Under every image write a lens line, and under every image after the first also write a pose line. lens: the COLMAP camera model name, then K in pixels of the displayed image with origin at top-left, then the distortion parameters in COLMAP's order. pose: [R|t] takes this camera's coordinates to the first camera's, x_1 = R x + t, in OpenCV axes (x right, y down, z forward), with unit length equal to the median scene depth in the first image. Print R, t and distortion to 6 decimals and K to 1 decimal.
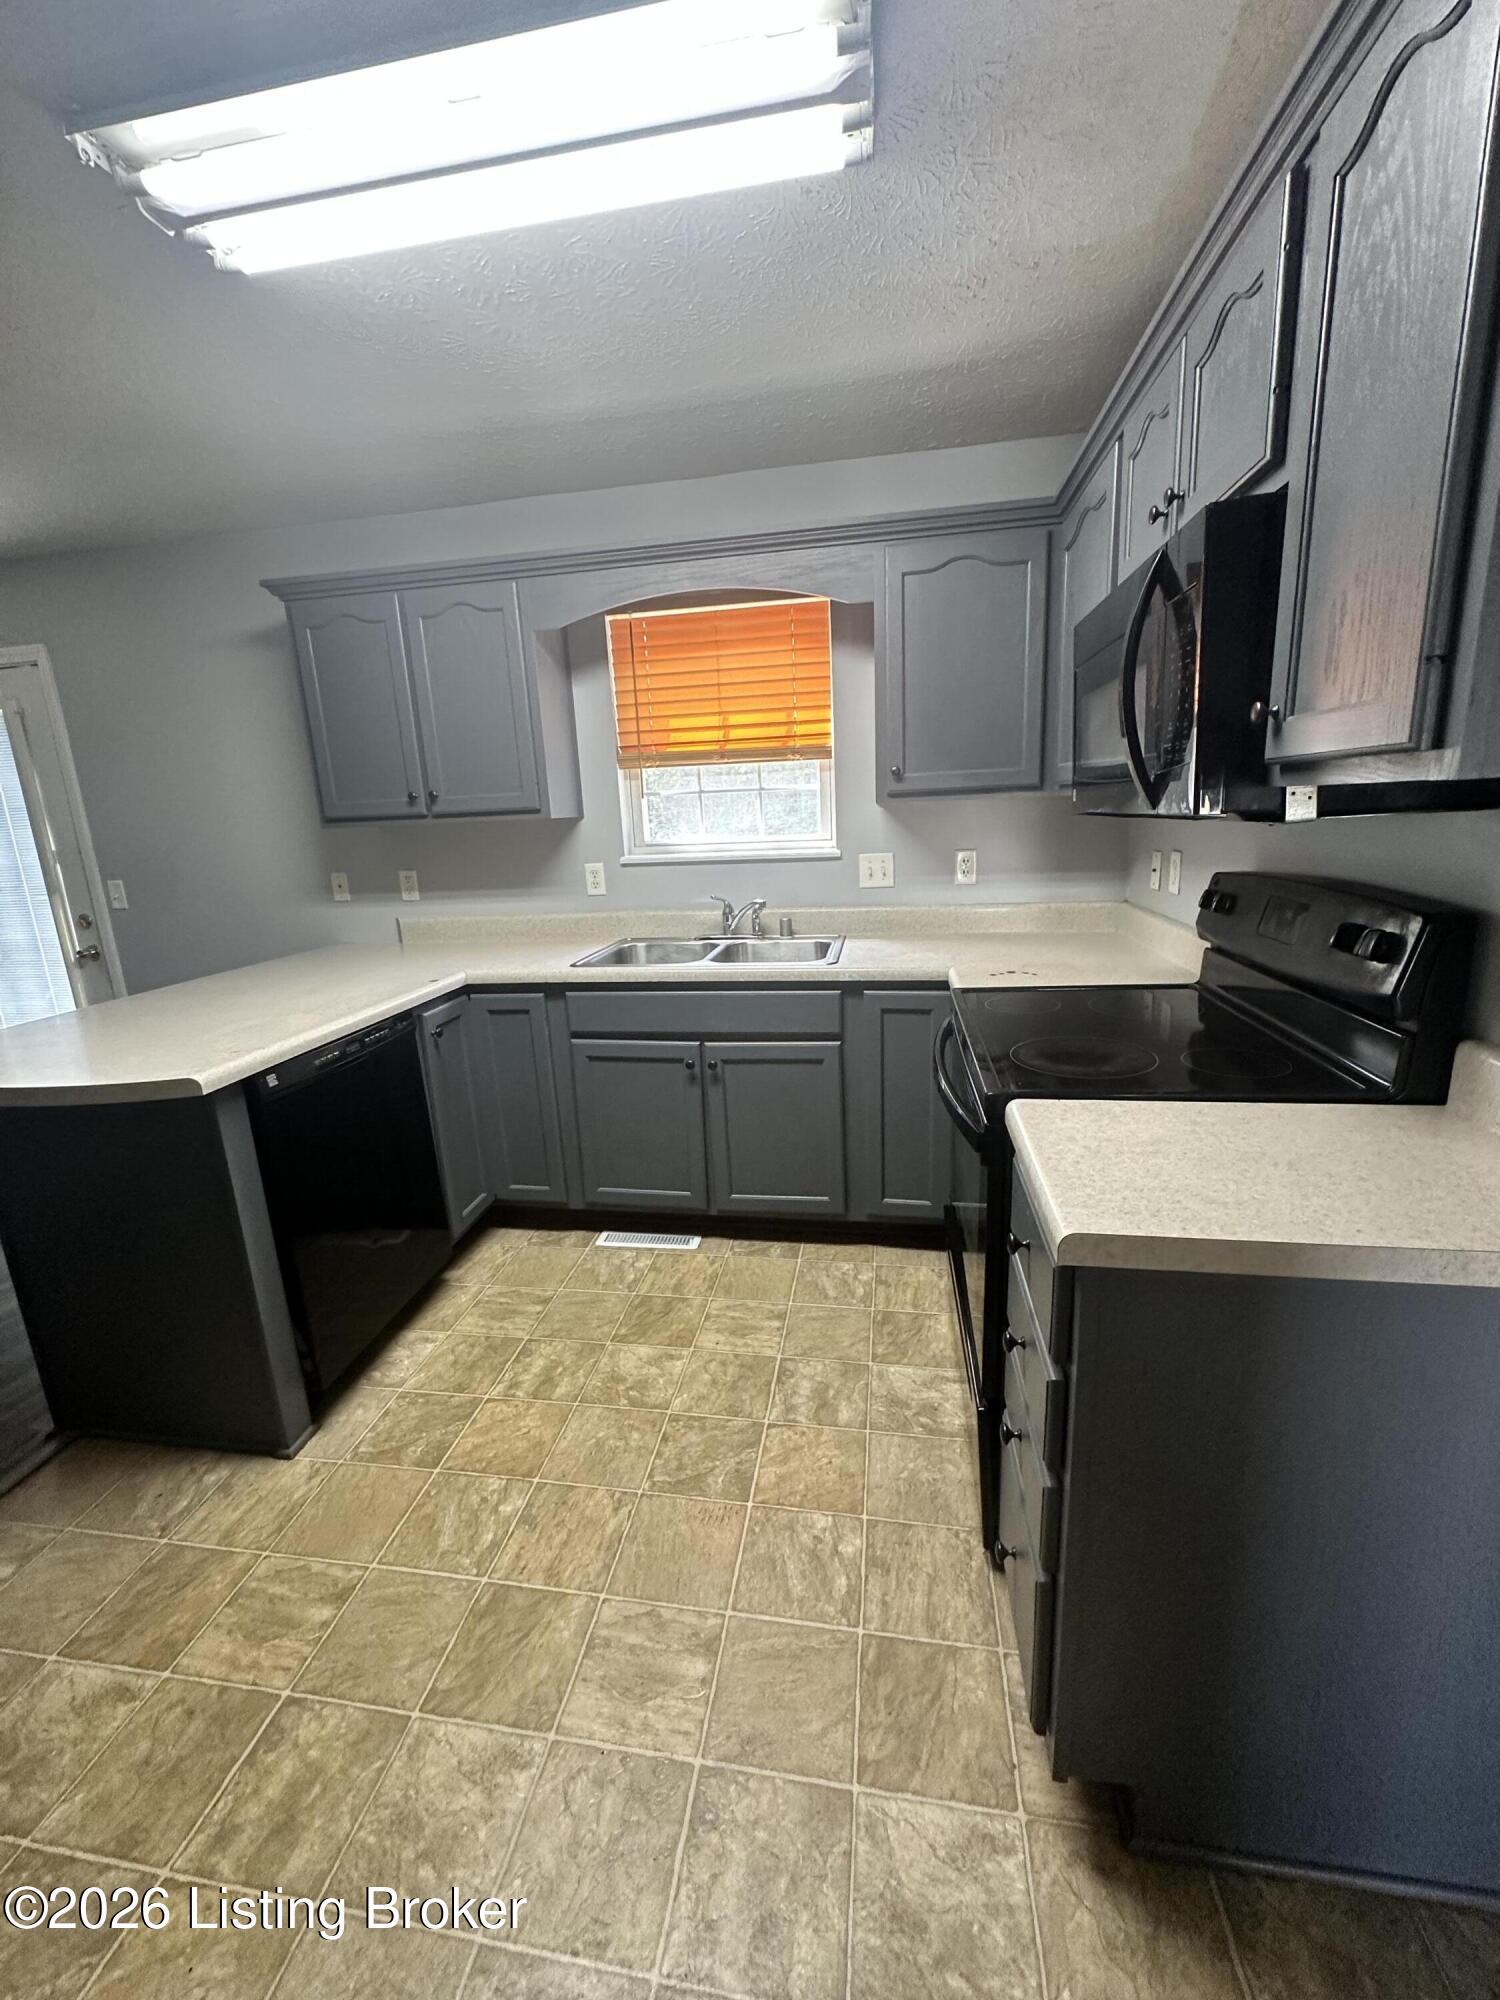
lens RADIAL K [[801.2, 0, 750.3], [0, 801.2, 999.2], [0, 0, 1]] dist [-0.004513, 0.001453]
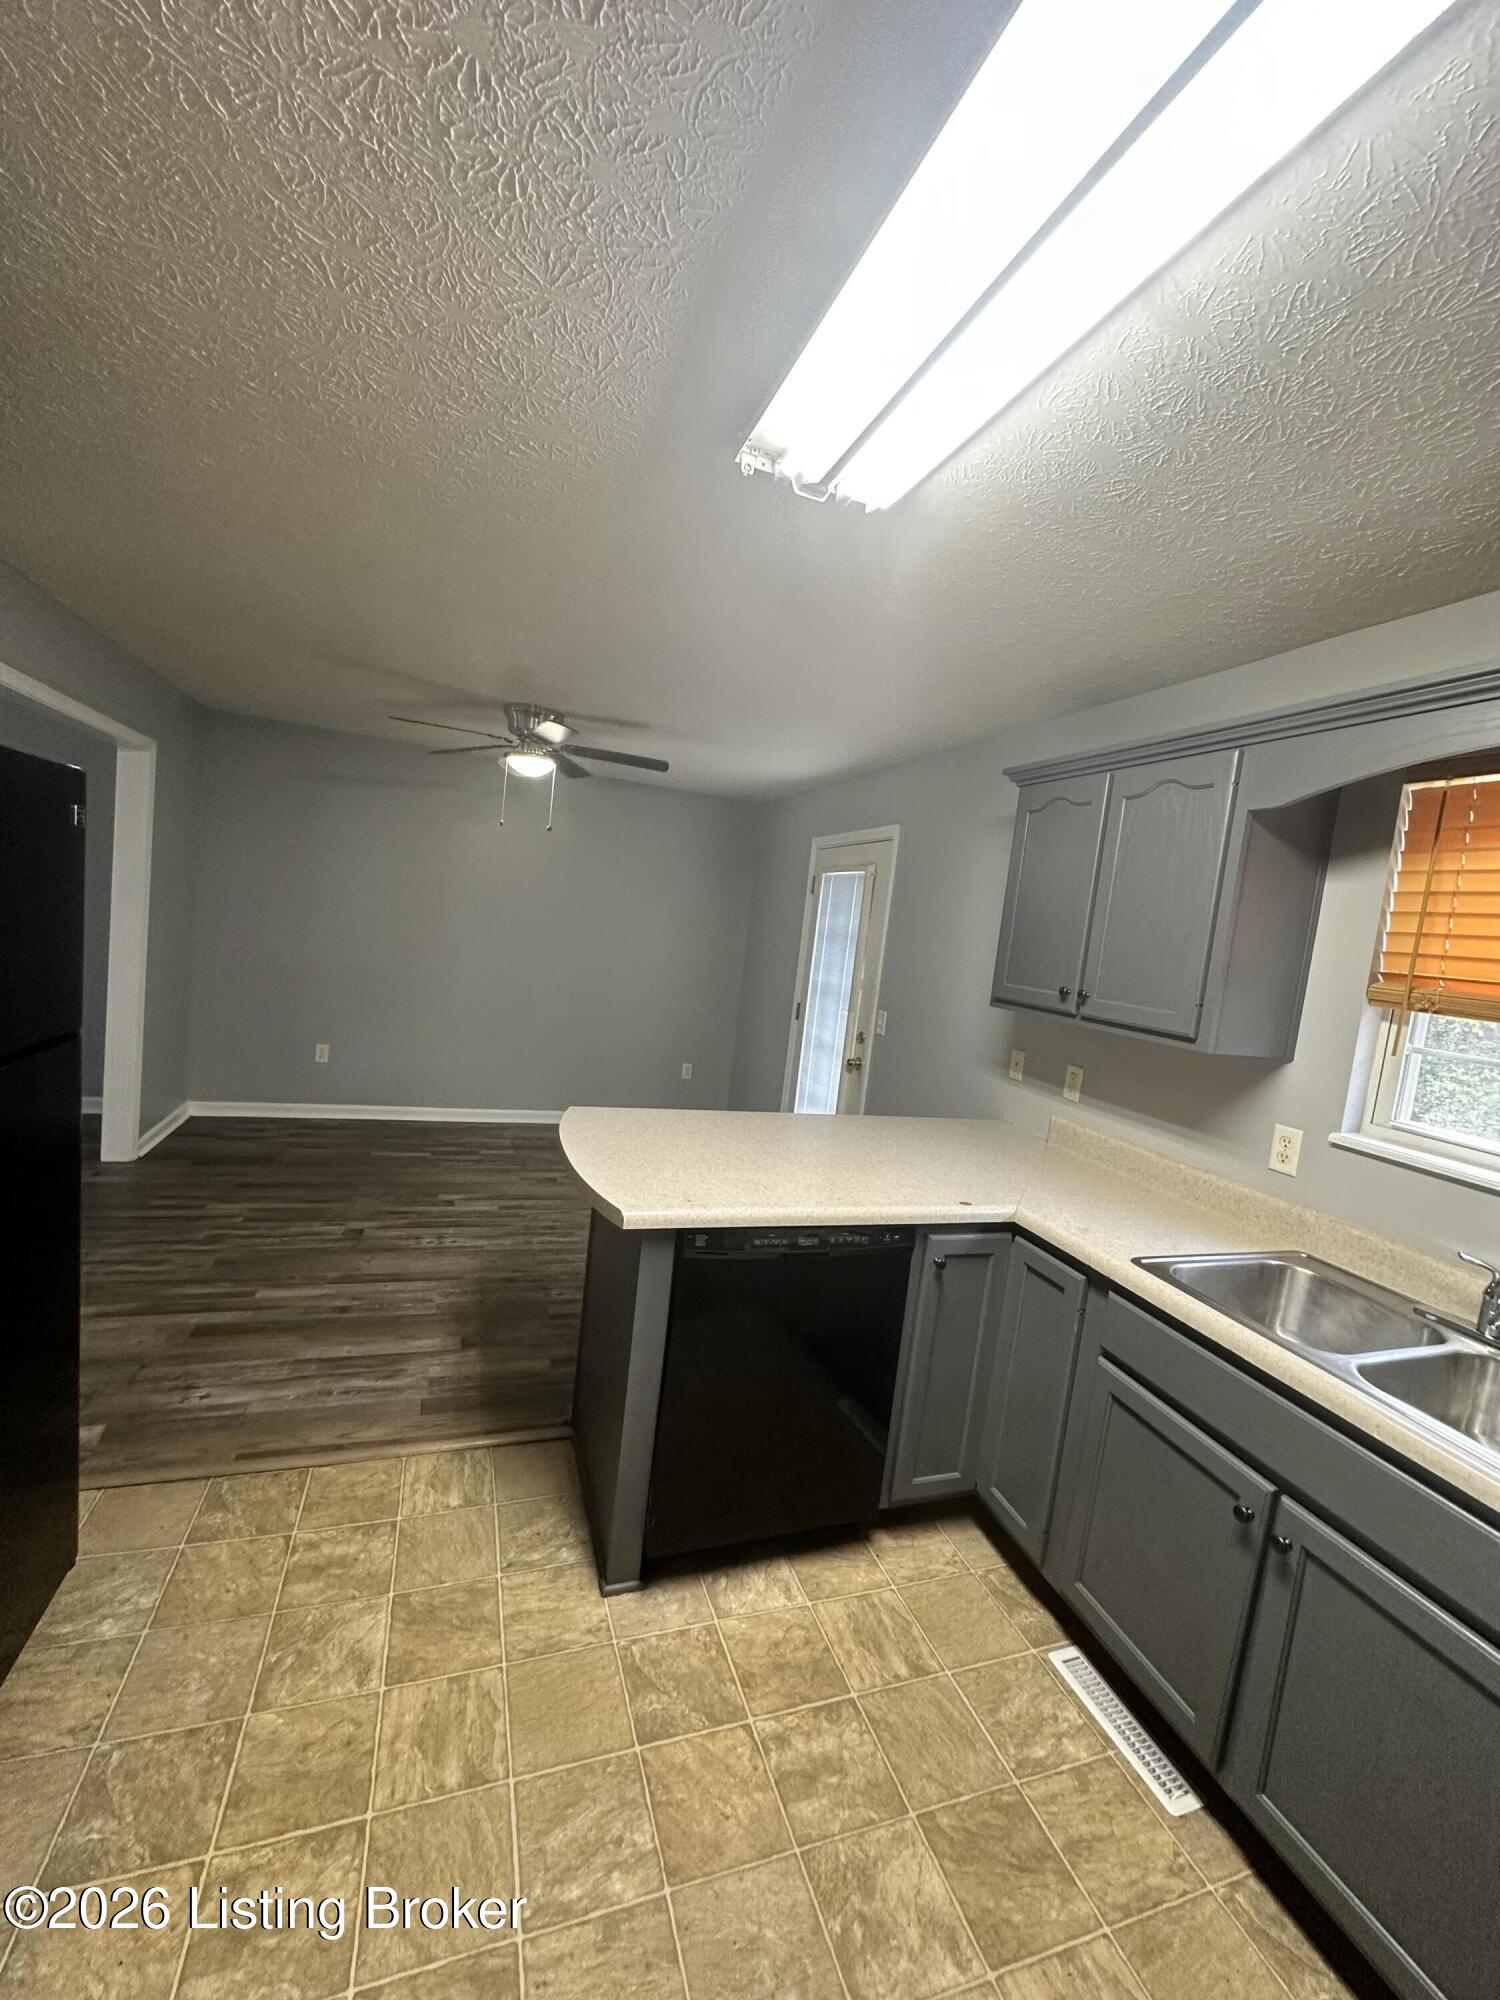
lens RADIAL K [[801.2, 0, 751.5], [0, 801.2, 1000.2], [0, 0, 1]] dist [-0.004513, 0.001453]
pose [[0.478545, 0.181654, -0.859067, 0.182201], [-0.332593, 0.942965, 0.014123, -0.157292], [0.812635, 0.278961, 0.511668, 0.305716]]
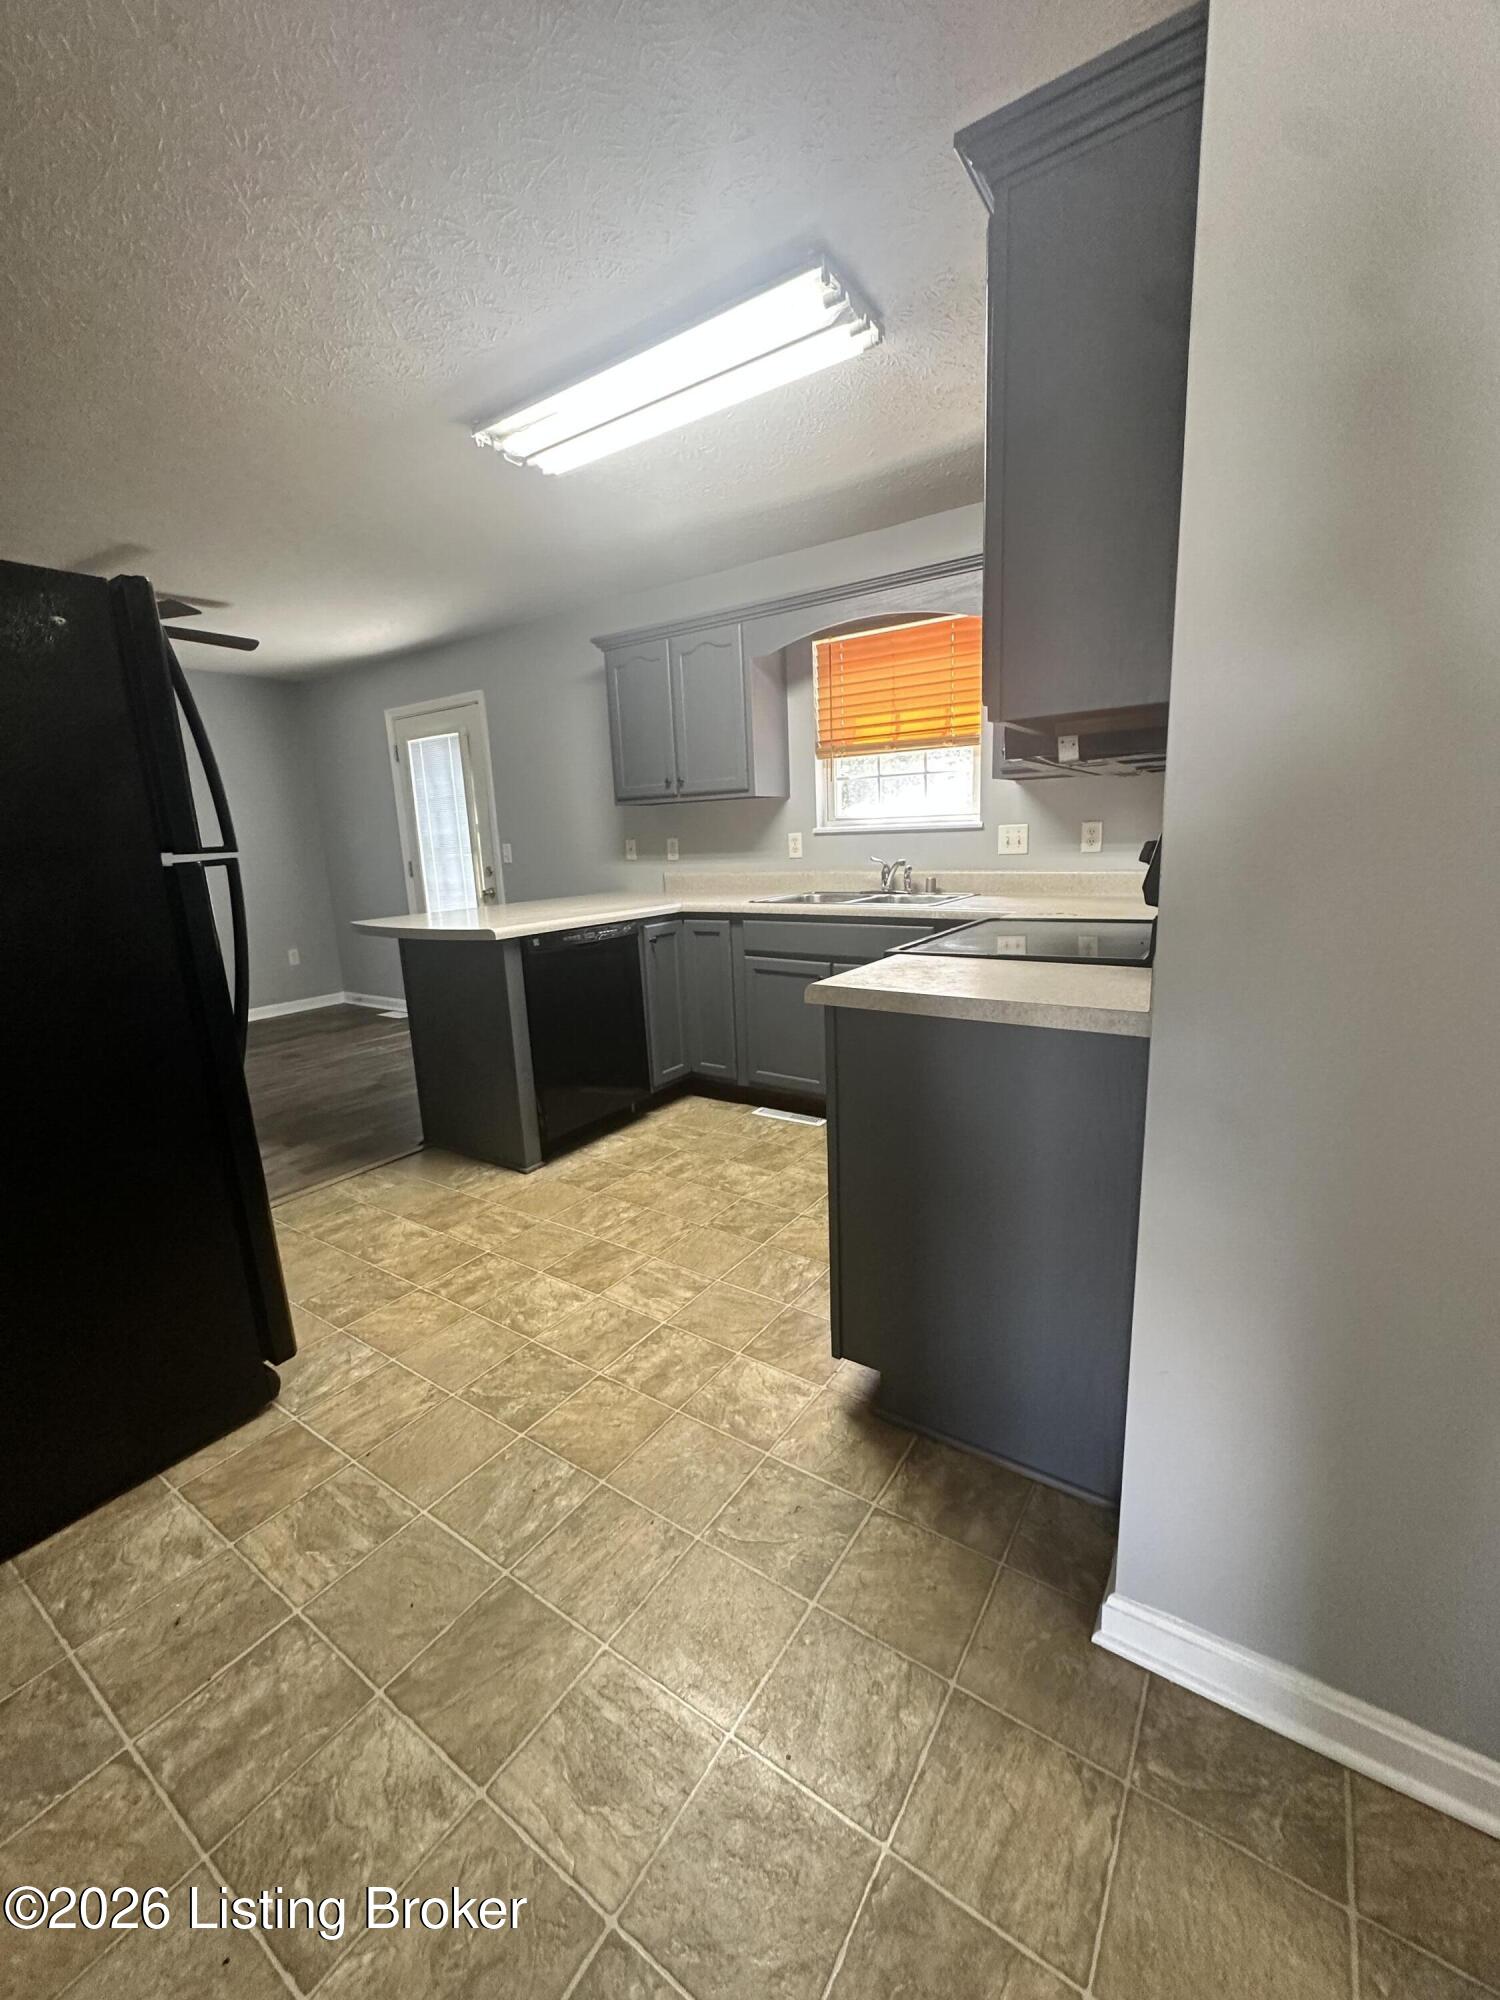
lens RADIAL K [[801.2, 0, 748.9], [0, 801.2, 999.8], [0, 0, 1]] dist [-0.004513, 0.001453]
pose [[0.908724, 0.094096, -0.406654, 0.349920], [-0.098184, 0.995109, 0.010853, 0.110926], [0.405686, 0.030064, 0.913518, -0.244460]]
